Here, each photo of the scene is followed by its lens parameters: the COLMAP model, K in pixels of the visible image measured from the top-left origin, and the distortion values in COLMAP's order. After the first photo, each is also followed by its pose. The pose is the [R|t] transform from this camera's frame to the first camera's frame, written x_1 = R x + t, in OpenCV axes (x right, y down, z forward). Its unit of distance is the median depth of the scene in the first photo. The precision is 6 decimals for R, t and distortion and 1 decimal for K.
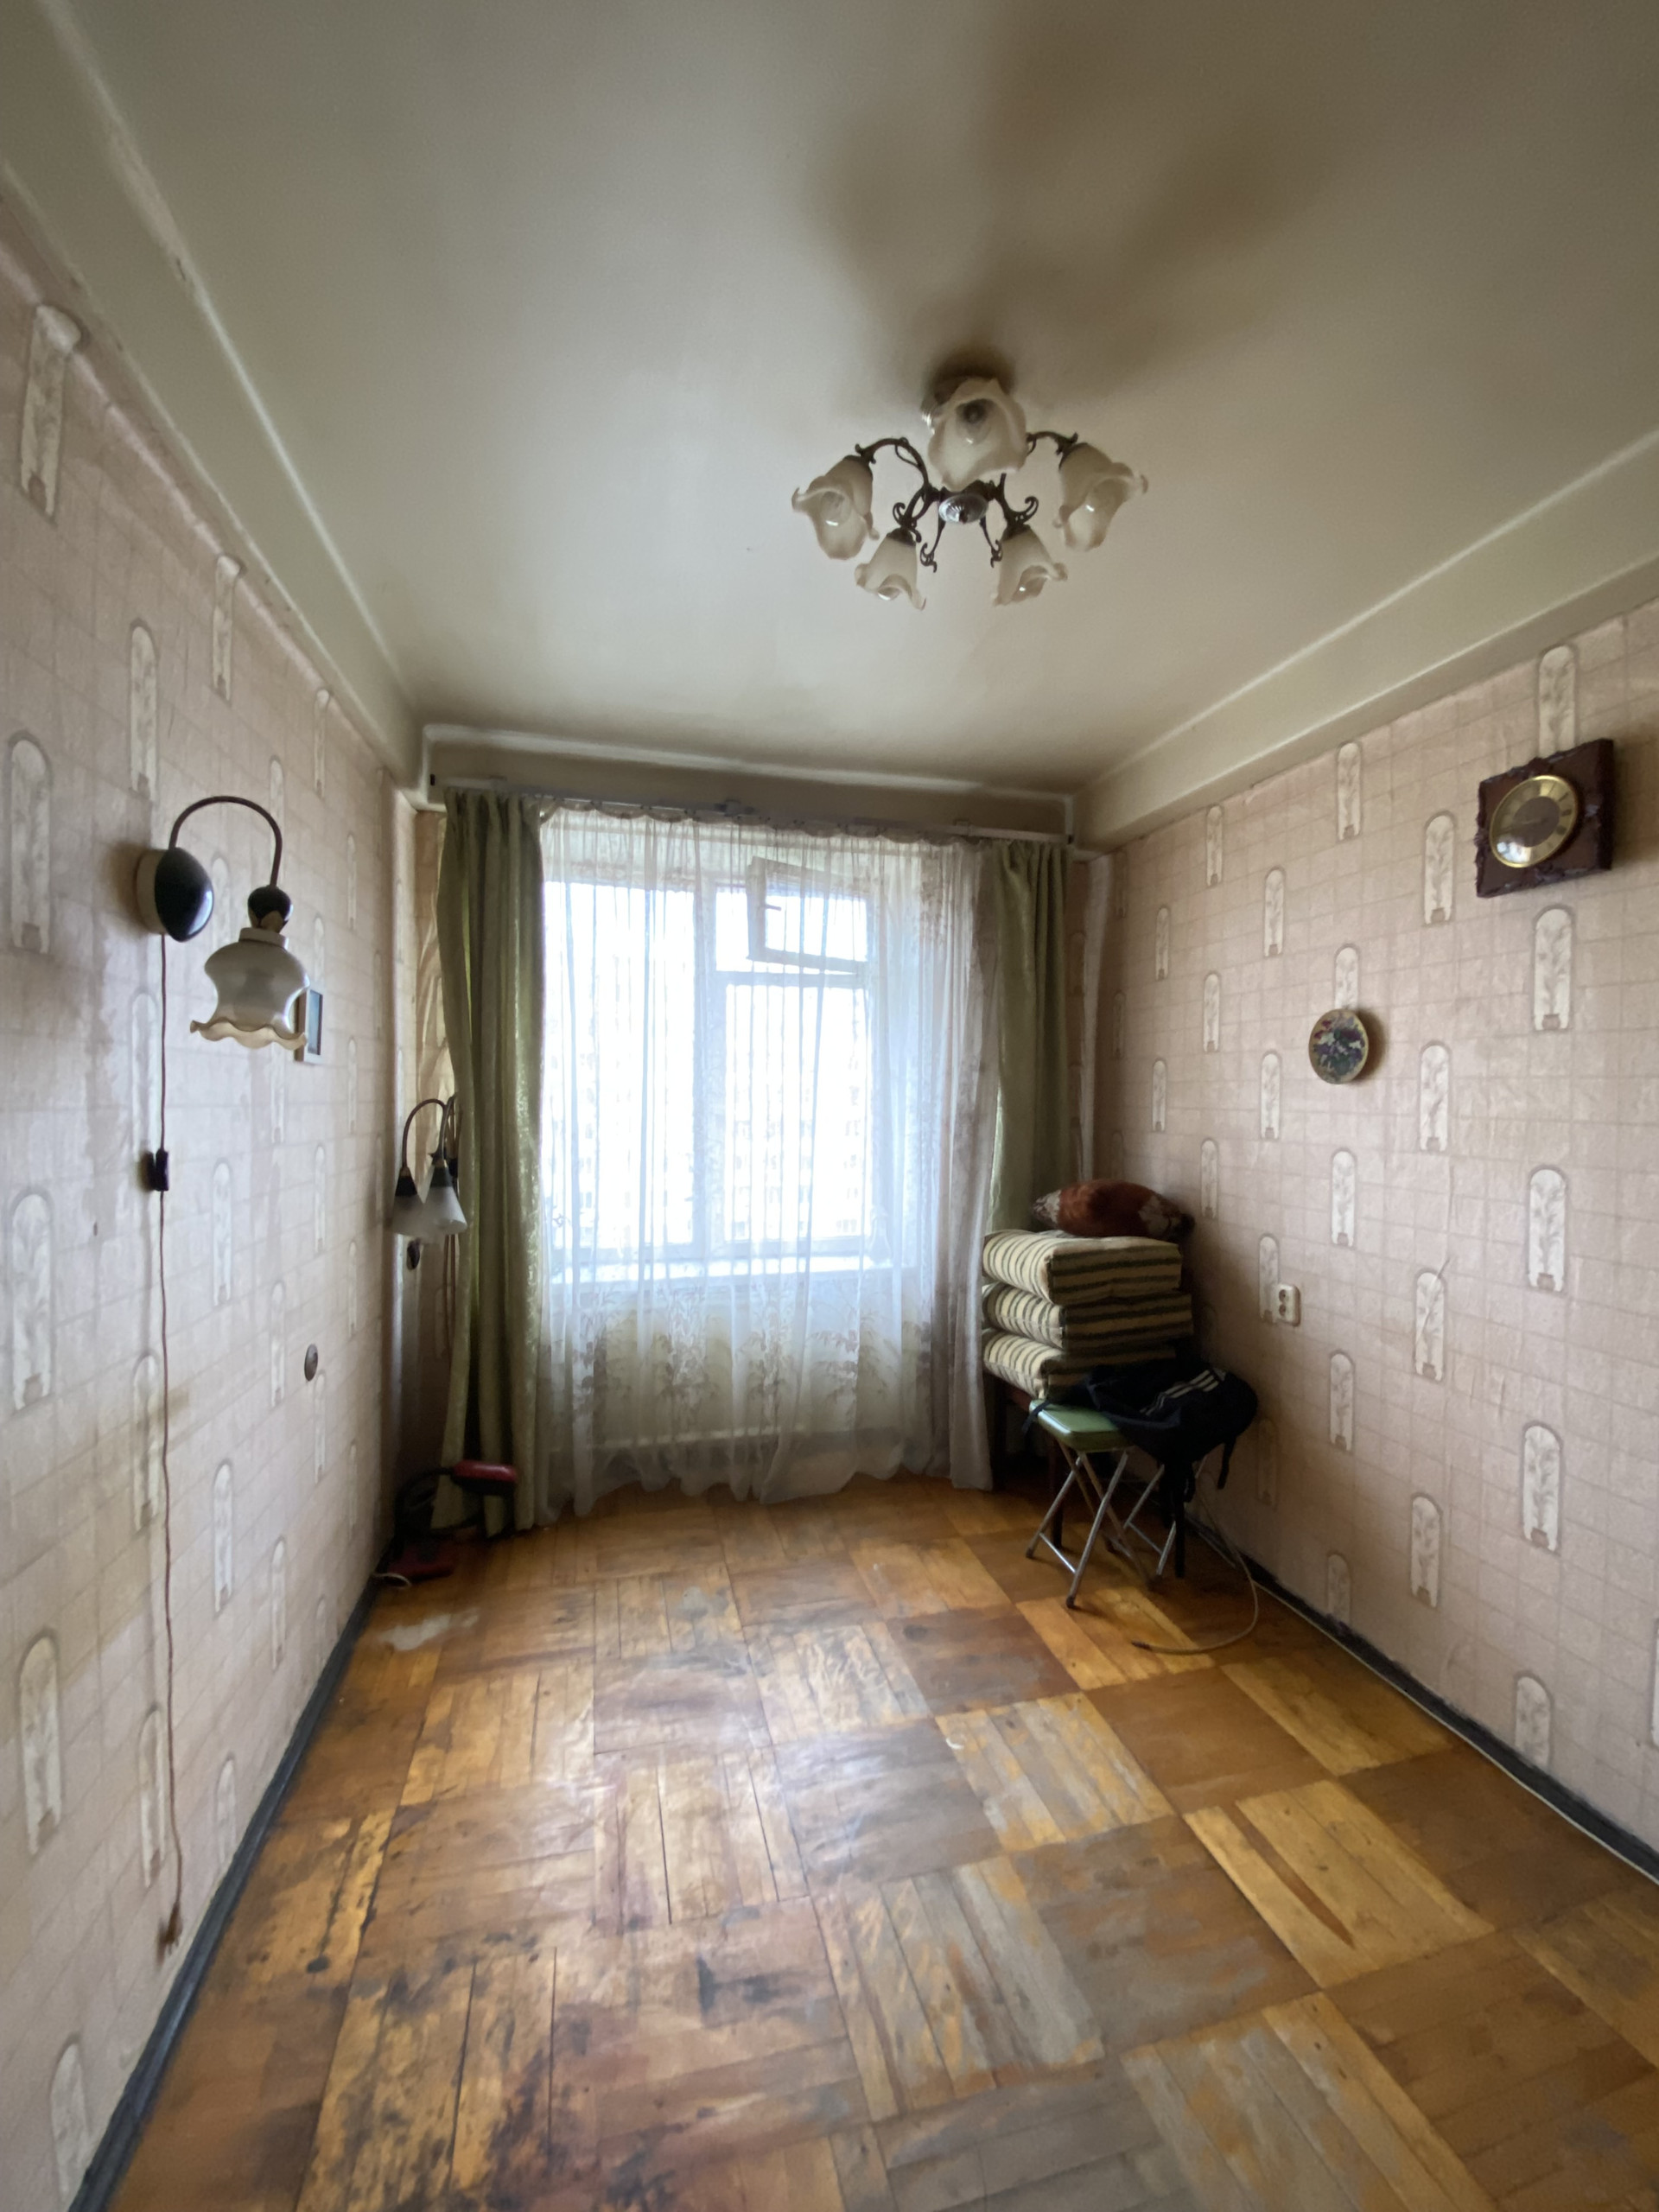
lens RADIAL K [[897.1, 0, 845.2], [0, 897.1, 1110.6], [0, 0, 1]] dist [0.022060, -0.020878]
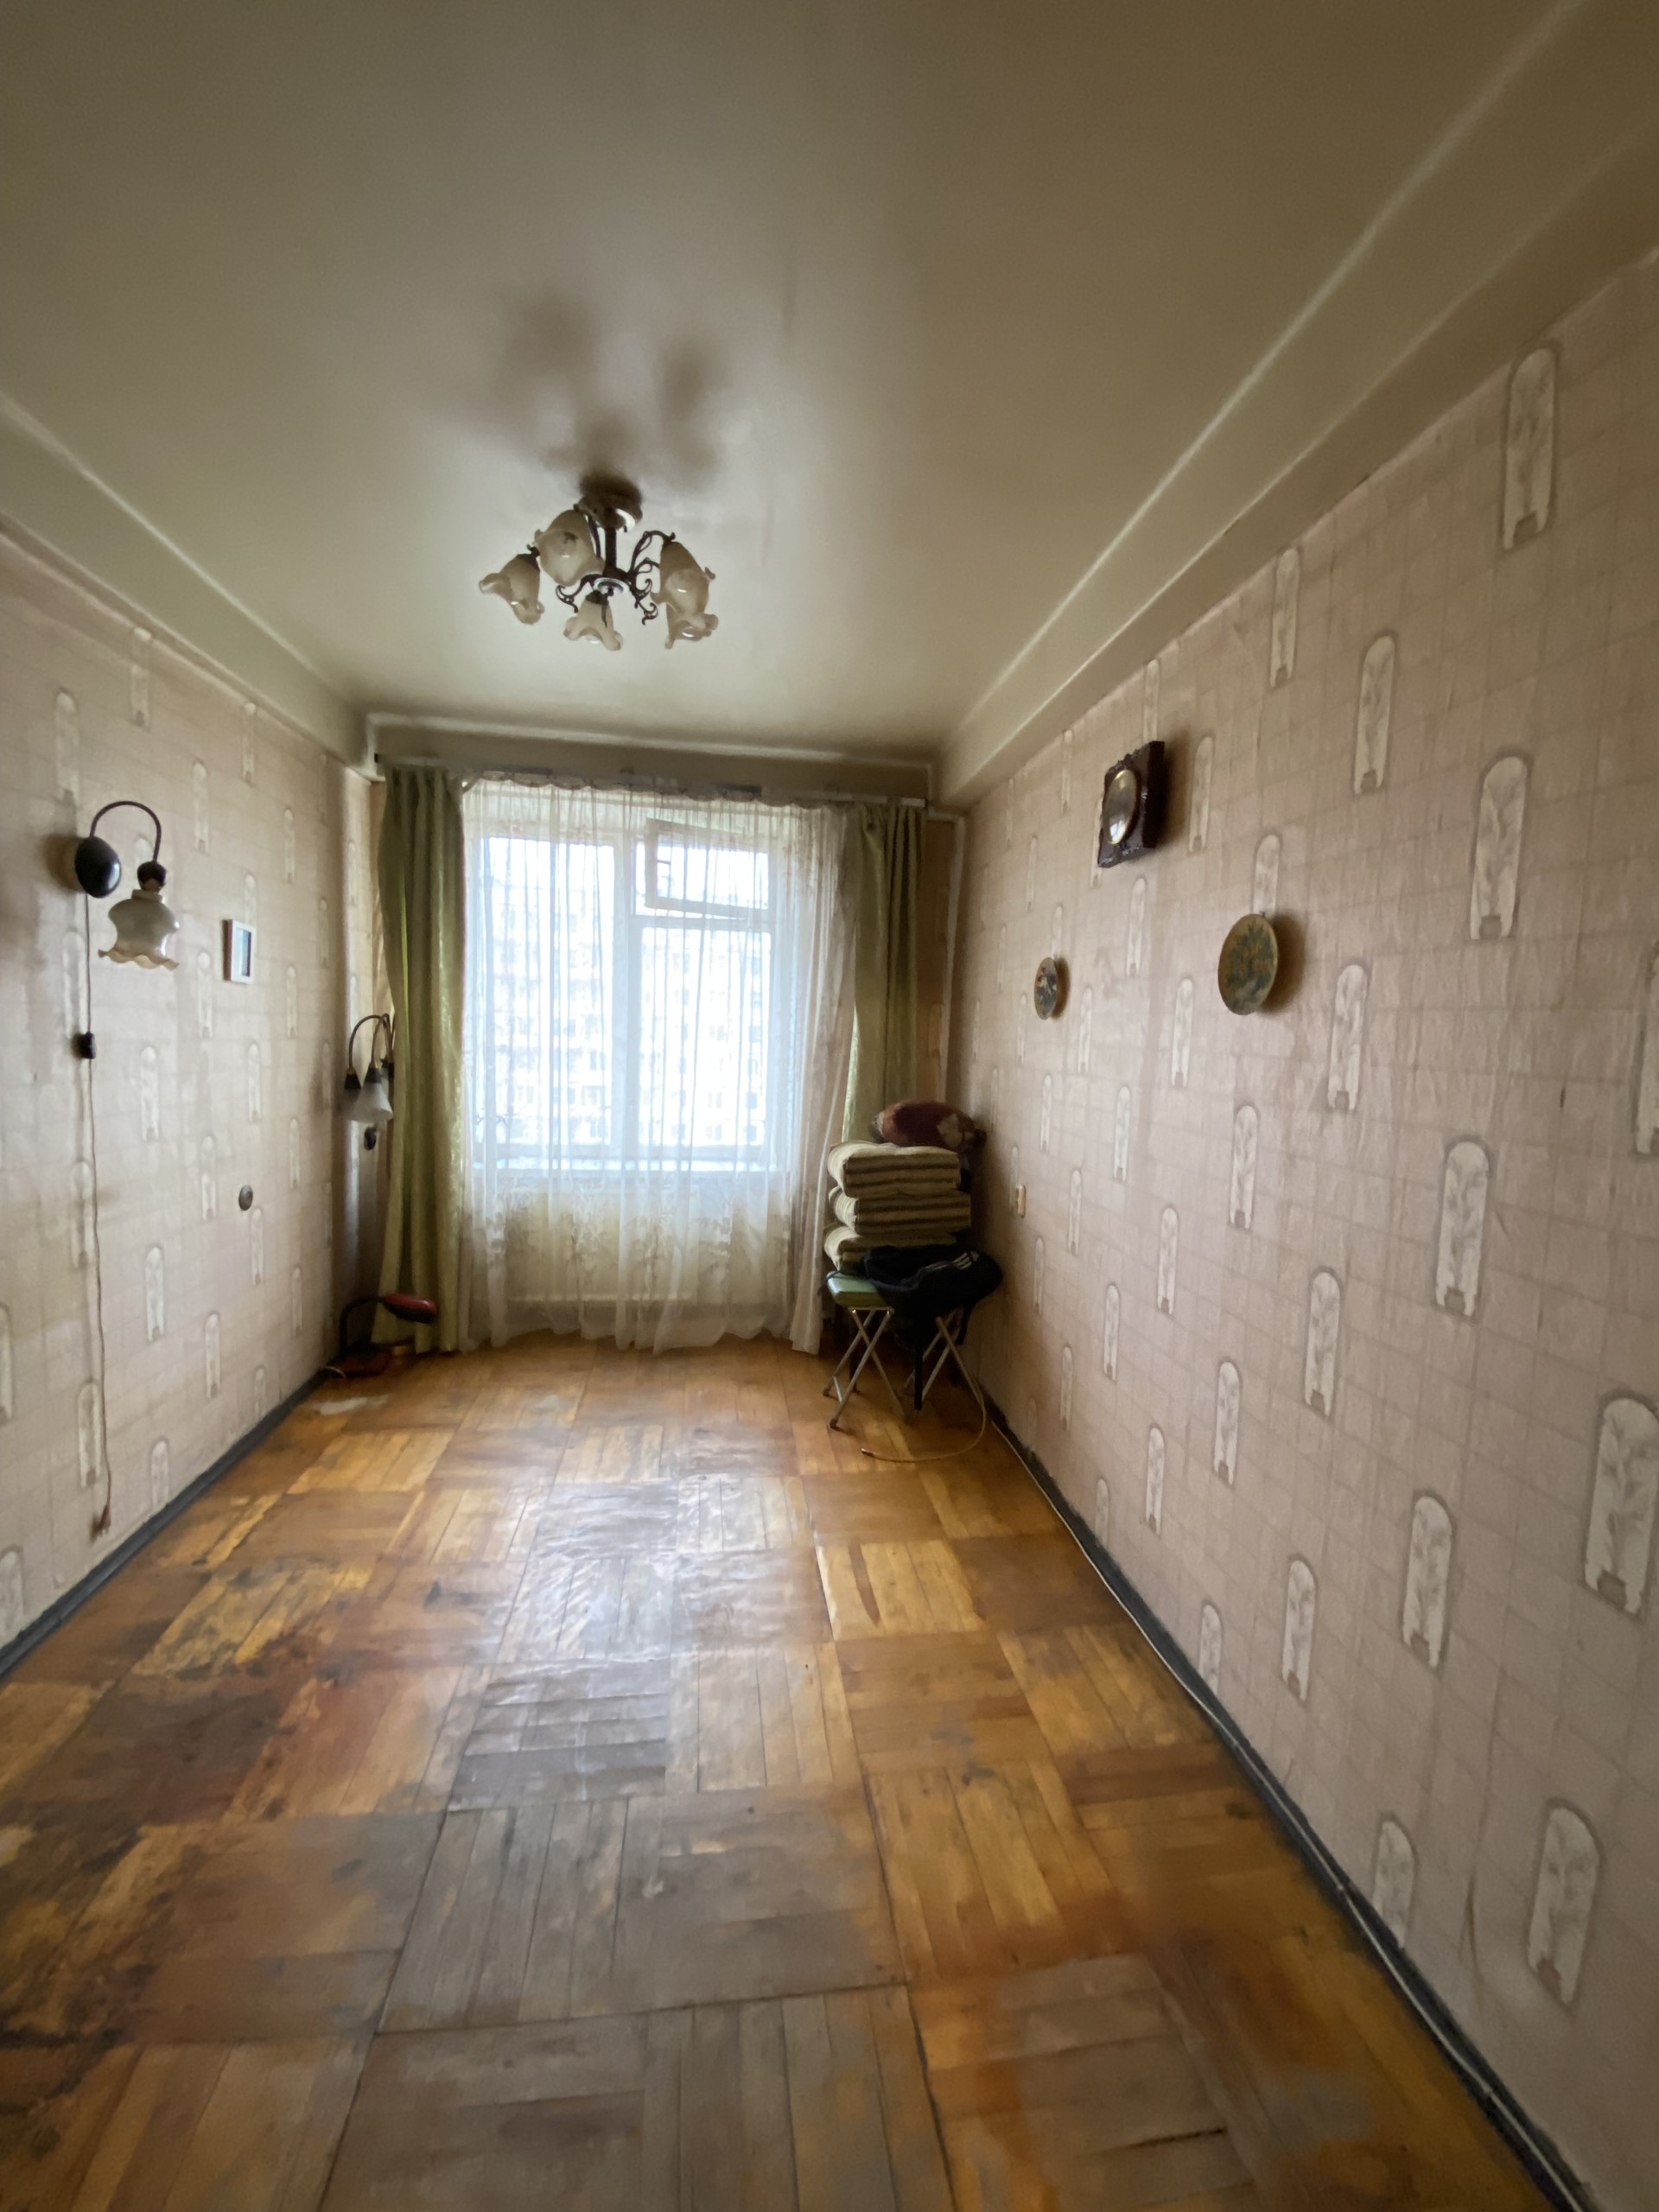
lens RADIAL K [[897.1, 0, 845.2], [0, 897.1, 1110.6], [0, 0, 1]] dist [0.022060, -0.020878]
pose [[0.993508, 0.036203, -0.107851, 0.392248], [-0.029040, 0.997312, 0.067266, 0.019082], [0.109997, -0.063697, 0.991889, -0.226883]]
